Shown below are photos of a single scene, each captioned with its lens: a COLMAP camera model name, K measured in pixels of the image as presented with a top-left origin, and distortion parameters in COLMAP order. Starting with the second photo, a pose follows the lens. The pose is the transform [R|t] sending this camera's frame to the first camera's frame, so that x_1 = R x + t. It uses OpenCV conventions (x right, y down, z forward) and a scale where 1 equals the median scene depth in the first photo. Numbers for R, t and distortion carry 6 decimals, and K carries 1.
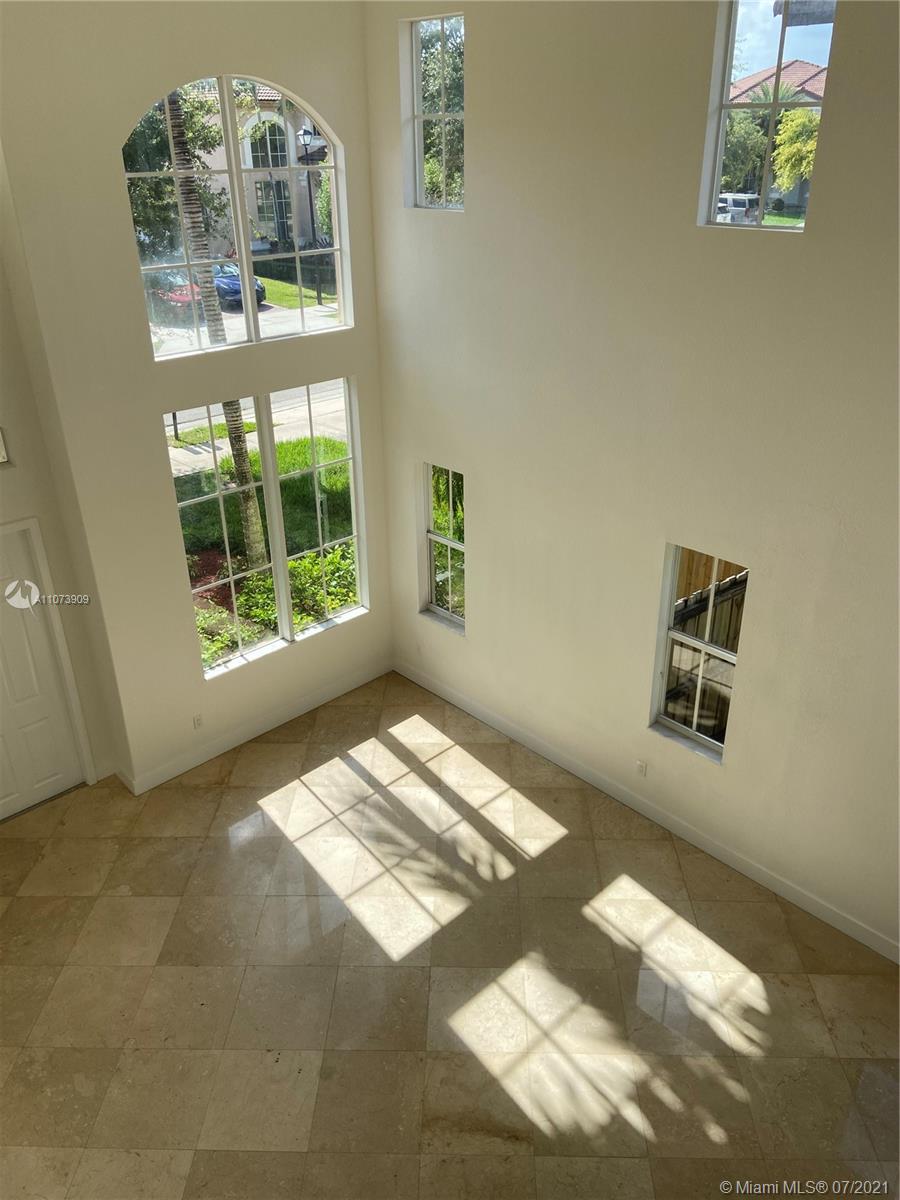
lens RADIAL K [[905.4, 0, 453.3], [0, 905.4, 585.7], [0, 0, 1]] dist [0.128740, -0.163913]
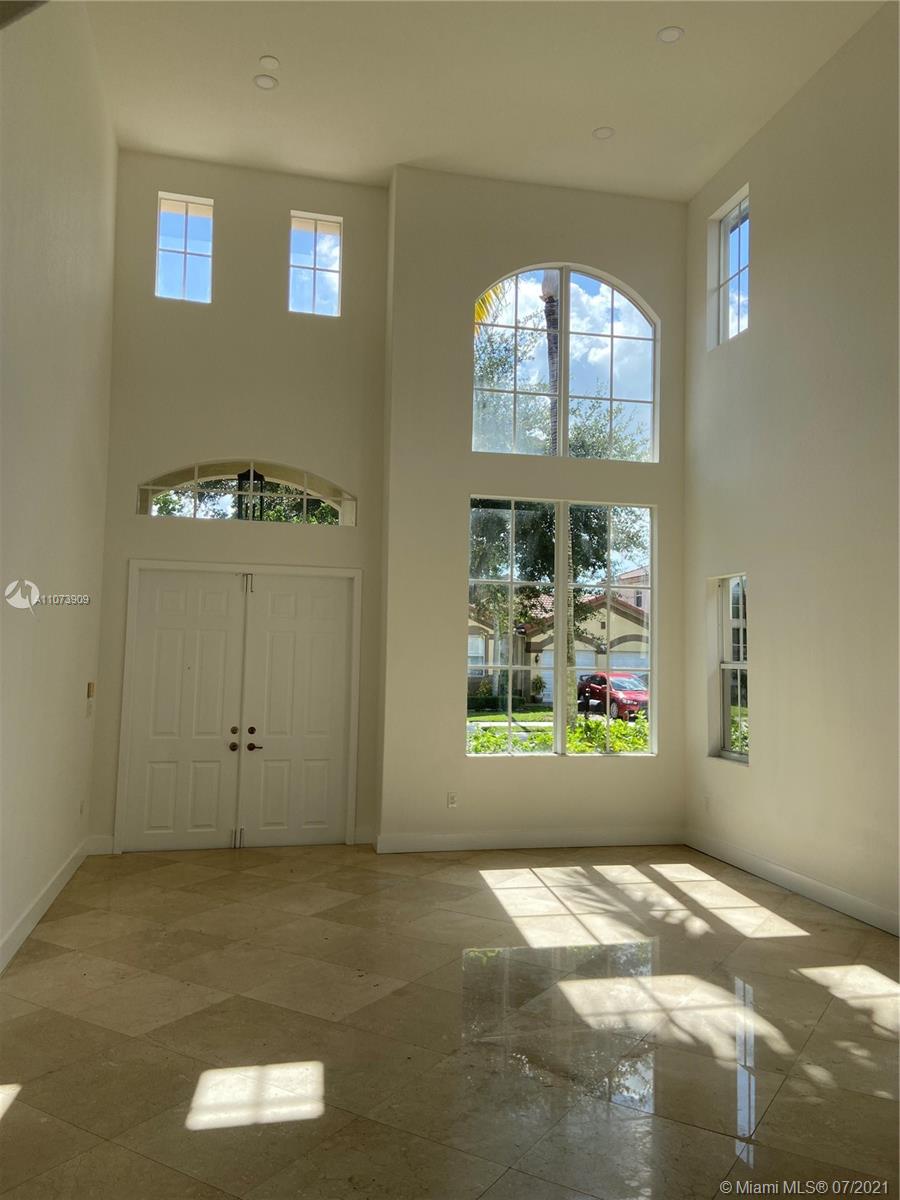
lens RADIAL K [[905.4, 0, 453.3], [0, 905.4, 585.7], [0, 0, 1]] dist [0.128740, -0.163913]
pose [[0.862652, -0.011778, -0.505661, 0.244404], [-0.248059, 0.861392, -0.443249, 0.414965], [0.440793, 0.507804, 0.740160, 0.154271]]
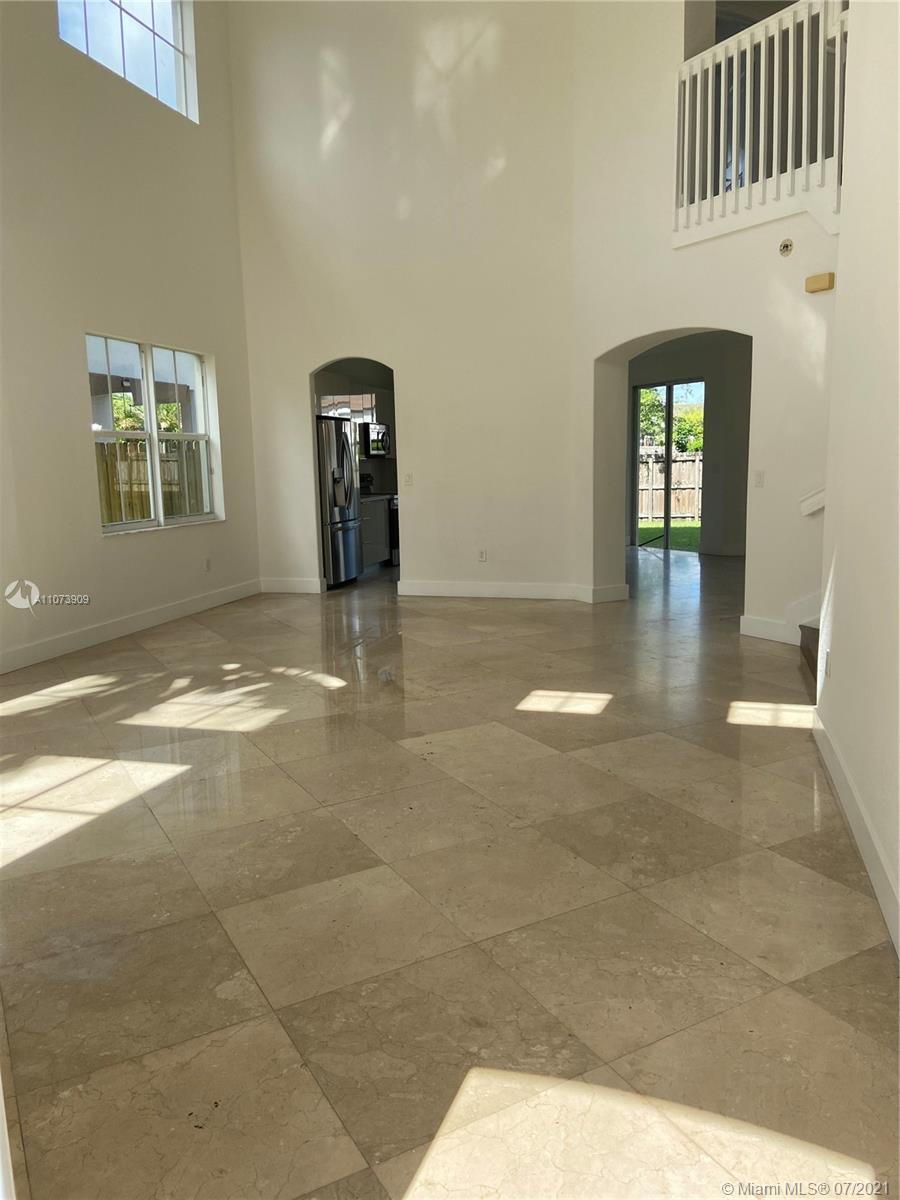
lens RADIAL K [[905.4, 0, 453.3], [0, 905.4, 585.7], [0, 0, 1]] dist [0.128740, -0.163913]
pose [[-0.512214, -0.104912, 0.852426, -0.644062], [0.401247, 0.848306, 0.345510, 0.087948], [-0.759367, 0.519009, -0.392419, 0.907934]]
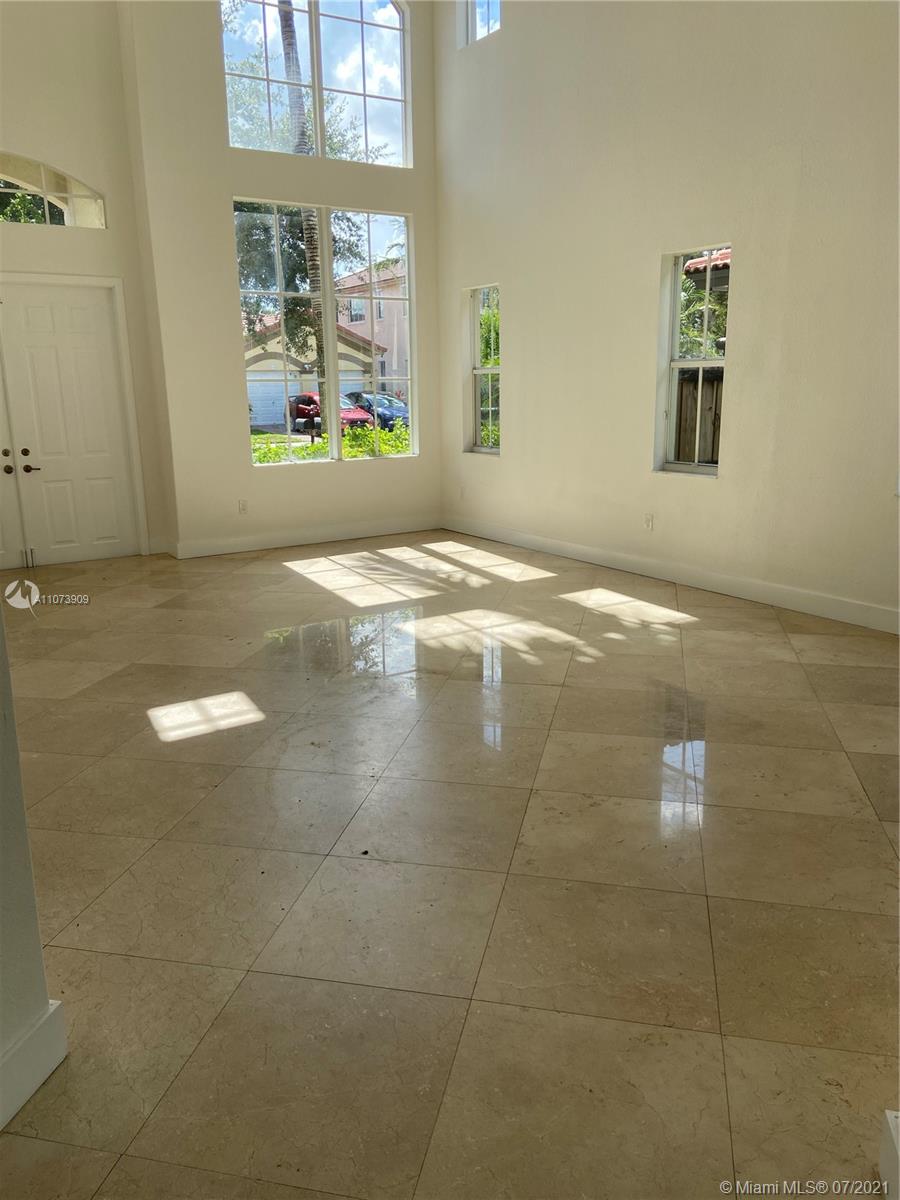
lens RADIAL K [[905.4, 0, 453.3], [0, 905.4, 585.7], [0, 0, 1]] dist [0.128740, -0.163913]
pose [[0.981851, 0.036798, -0.186047, 0.180288], [-0.078484, 0.971891, -0.221965, 0.490826], [0.172650, 0.232538, 0.957141, 0.034935]]
